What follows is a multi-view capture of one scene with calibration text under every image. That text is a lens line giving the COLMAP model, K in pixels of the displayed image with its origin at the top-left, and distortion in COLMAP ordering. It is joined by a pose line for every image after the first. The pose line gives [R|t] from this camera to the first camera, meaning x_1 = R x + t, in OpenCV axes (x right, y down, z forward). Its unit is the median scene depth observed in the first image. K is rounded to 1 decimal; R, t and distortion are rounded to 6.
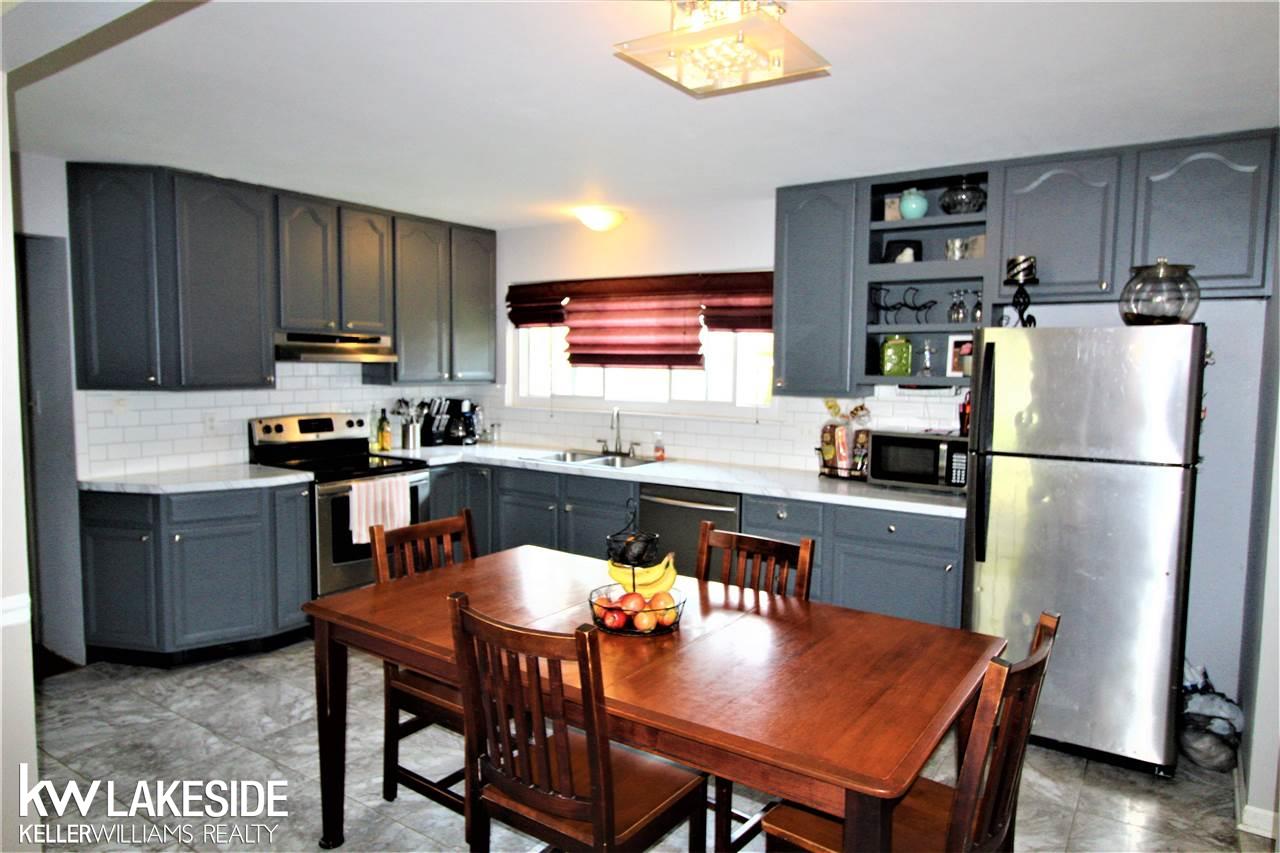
lens RADIAL K [[803.4, 0, 645.7], [0, 803.4, 421.8], [0, 0, 1]] dist [0.004348, 0.002218]
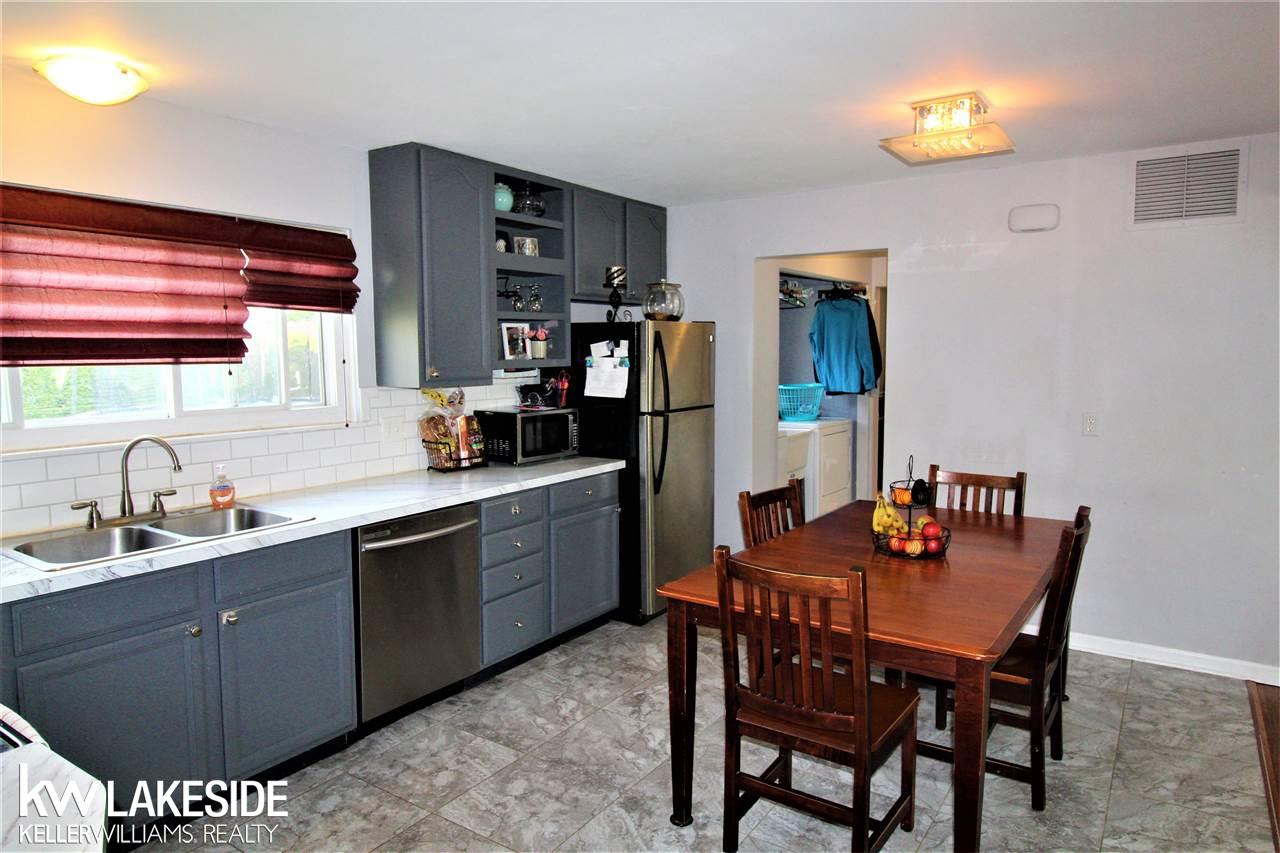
lens RADIAL K [[803.4, 0, 637.7], [0, 803.4, 432.7], [0, 0, 1]] dist [0.004348, 0.002218]
pose [[0.002905, -0.120203, 0.992745, -0.614793], [0.077060, 0.989824, 0.119624, -0.062634], [-0.997022, 0.076153, 0.012138, 0.675556]]
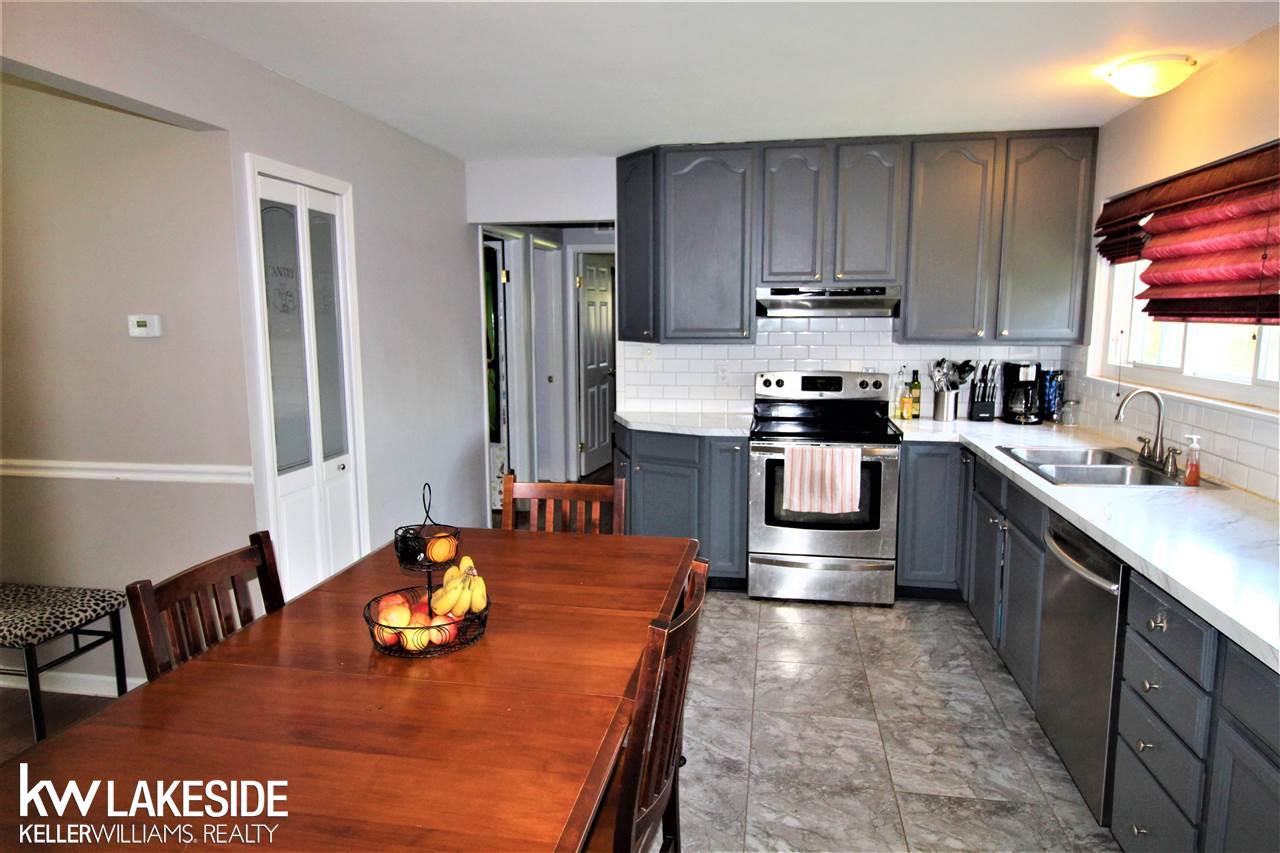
lens RADIAL K [[803.4, 0, 645.5], [0, 803.4, 423.2], [0, 0, 1]] dist [0.004348, 0.002218]
pose [[0.419357, 0.111200, -0.900985, 0.374148], [-0.062302, 0.993655, 0.093639, -0.025280], [0.905681, 0.016865, 0.423624, 0.407948]]
